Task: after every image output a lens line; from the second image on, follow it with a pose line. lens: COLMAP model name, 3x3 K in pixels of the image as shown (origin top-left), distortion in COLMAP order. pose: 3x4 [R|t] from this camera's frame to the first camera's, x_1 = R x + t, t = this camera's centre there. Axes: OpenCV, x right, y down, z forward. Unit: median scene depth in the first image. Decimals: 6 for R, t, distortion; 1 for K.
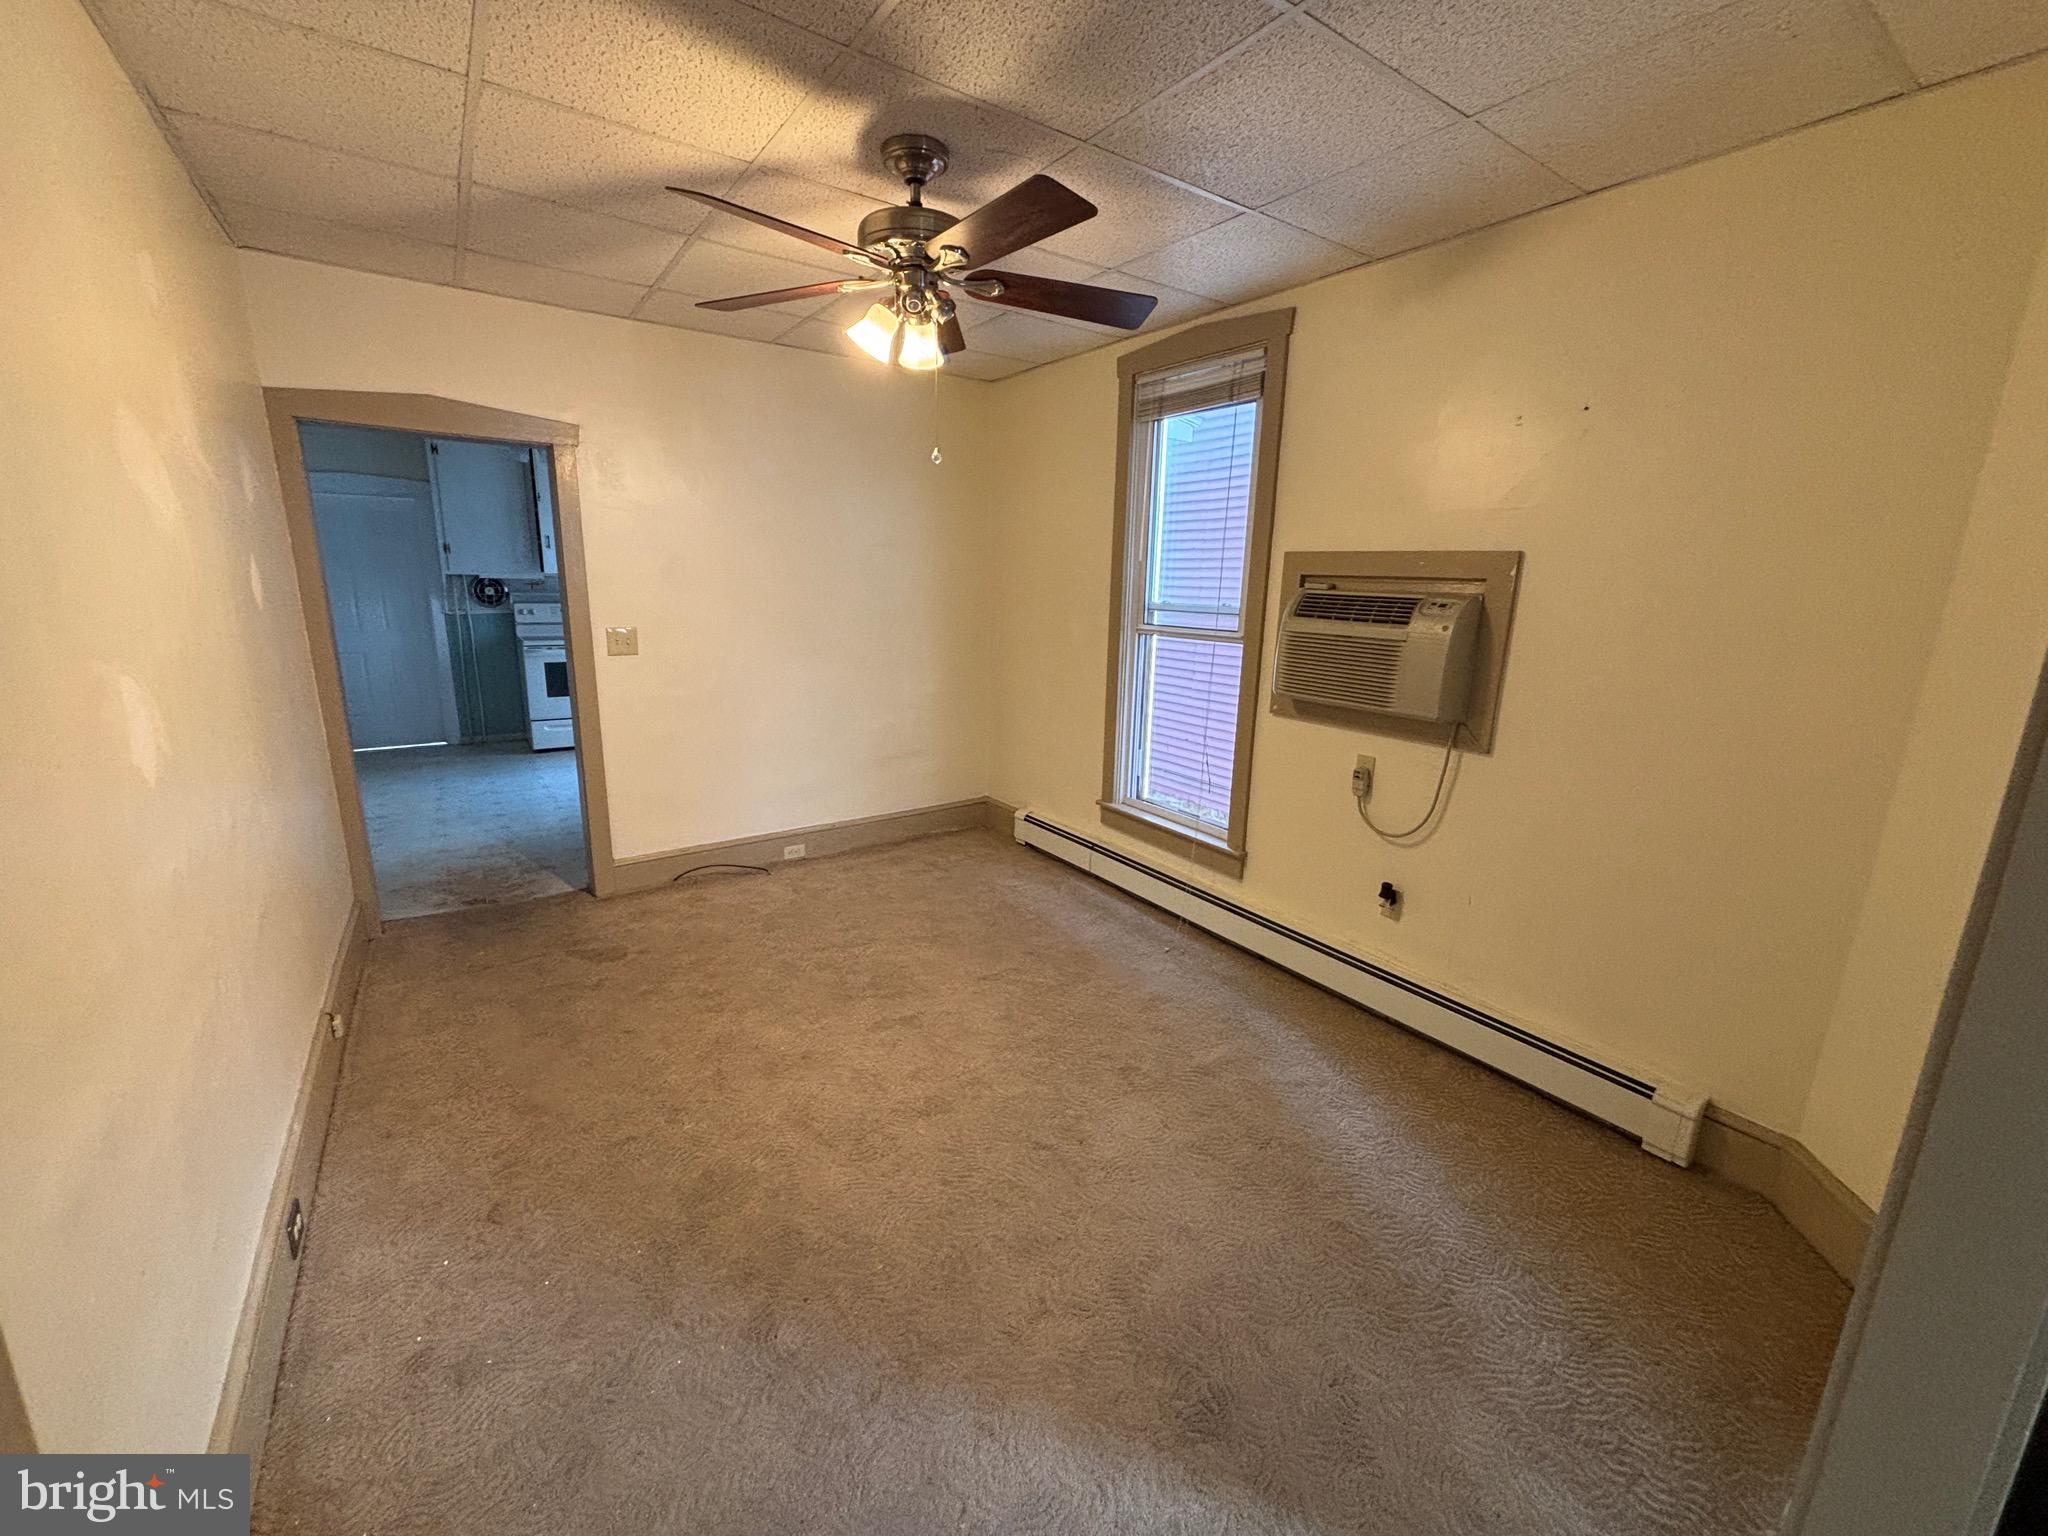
lens RADIAL K [[822.5, 0, 1018.7], [0, 822.5, 761.8], [0, 0, 1]] dist [-0.001957, -0.000967]
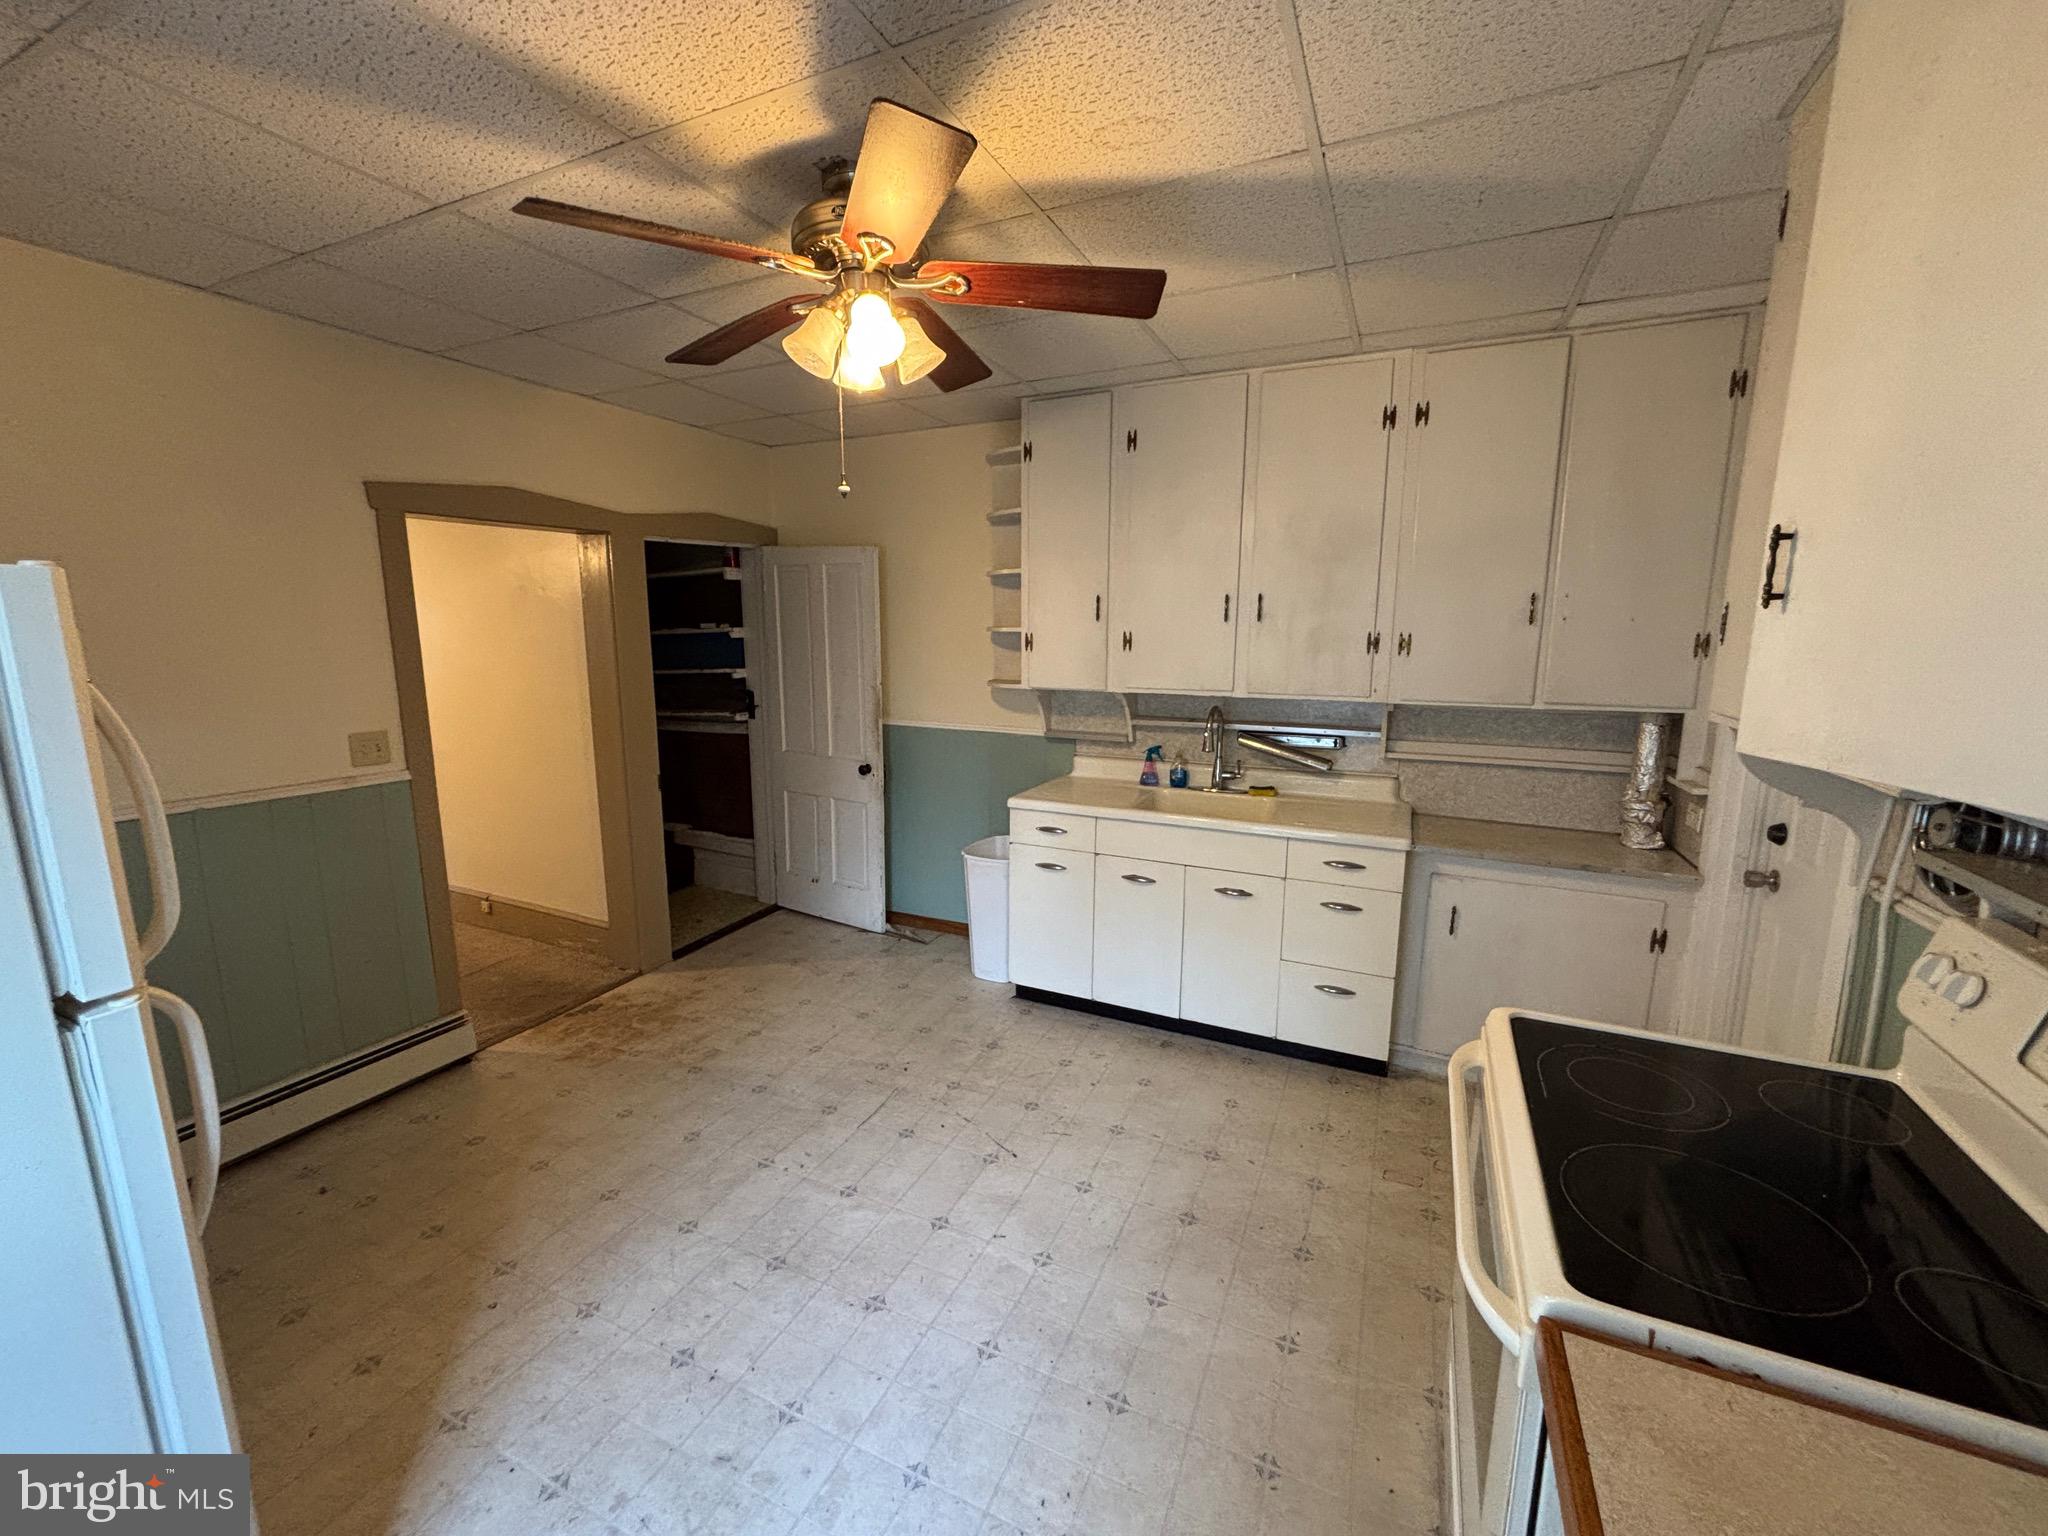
lens RADIAL K [[822.5, 0, 1021.9], [0, 822.5, 769.3], [0, 0, 1]] dist [-0.001957, -0.000967]
pose [[-0.867435, 0.064164, -0.493395, -0.612142], [-0.128165, 0.929370, 0.346186, -0.450367], [0.480759, 0.363530, -0.797945, 1.796120]]
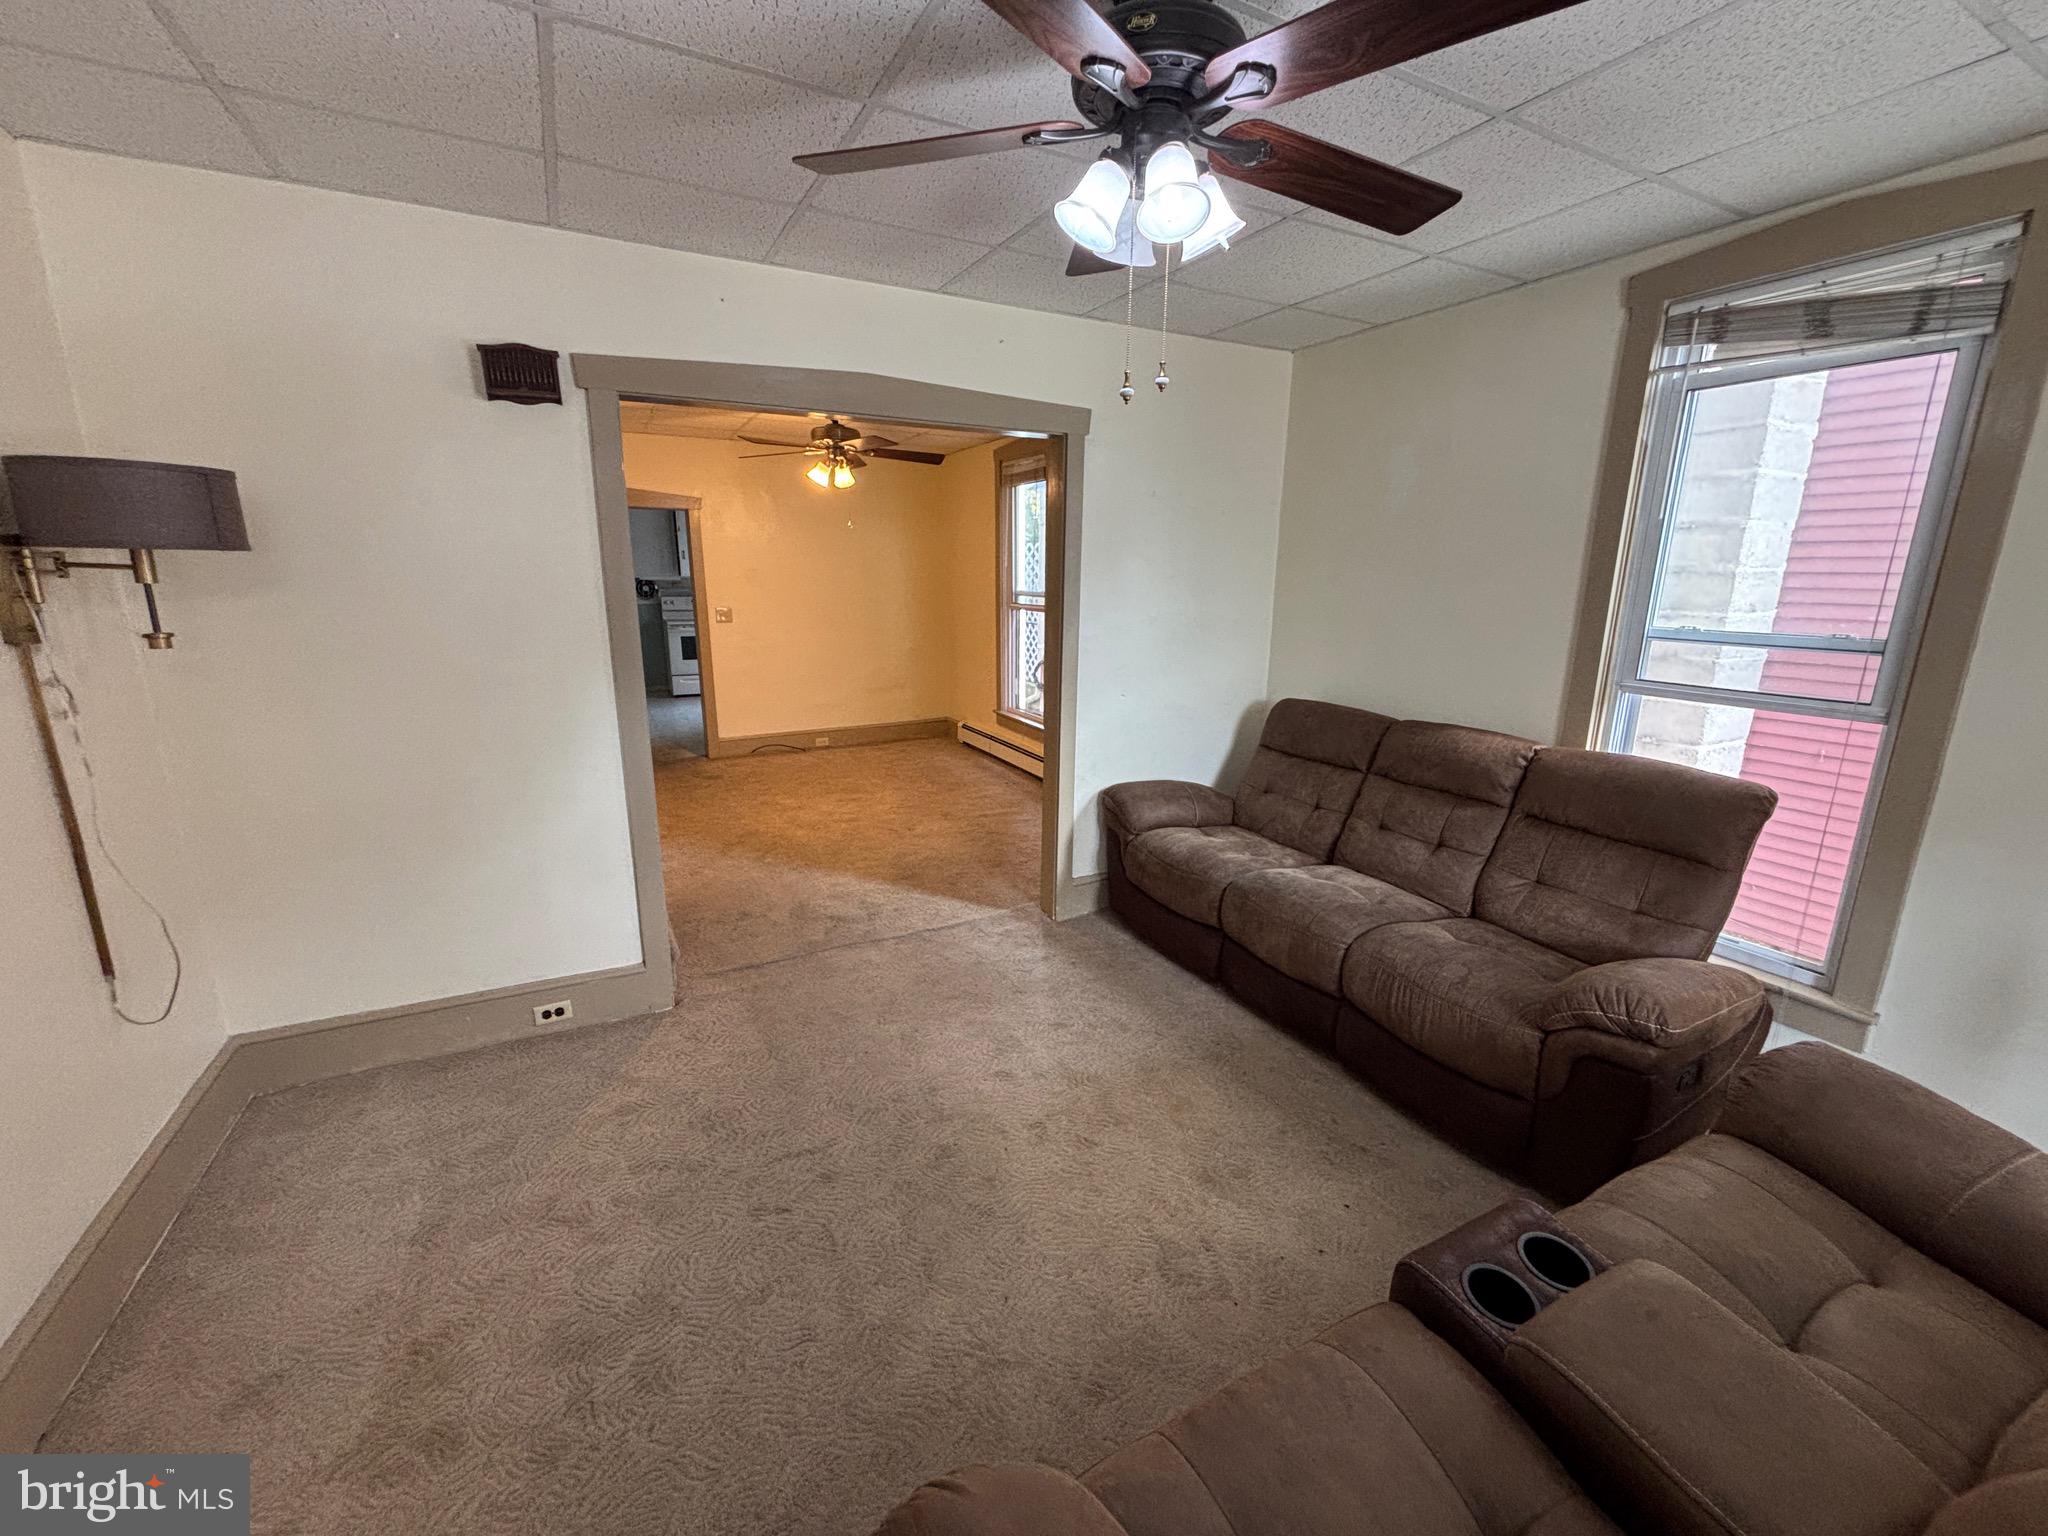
lens RADIAL K [[822.5, 0, 1030.7], [0, 822.5, 775.3], [0, 0, 1]] dist [-0.001957, -0.000967]
pose [[0.993228, 0.016887, -0.114948, 0.375194], [-0.014492, 0.999661, 0.021644, 0.146899], [0.115275, -0.019831, 0.993136, -0.677574]]
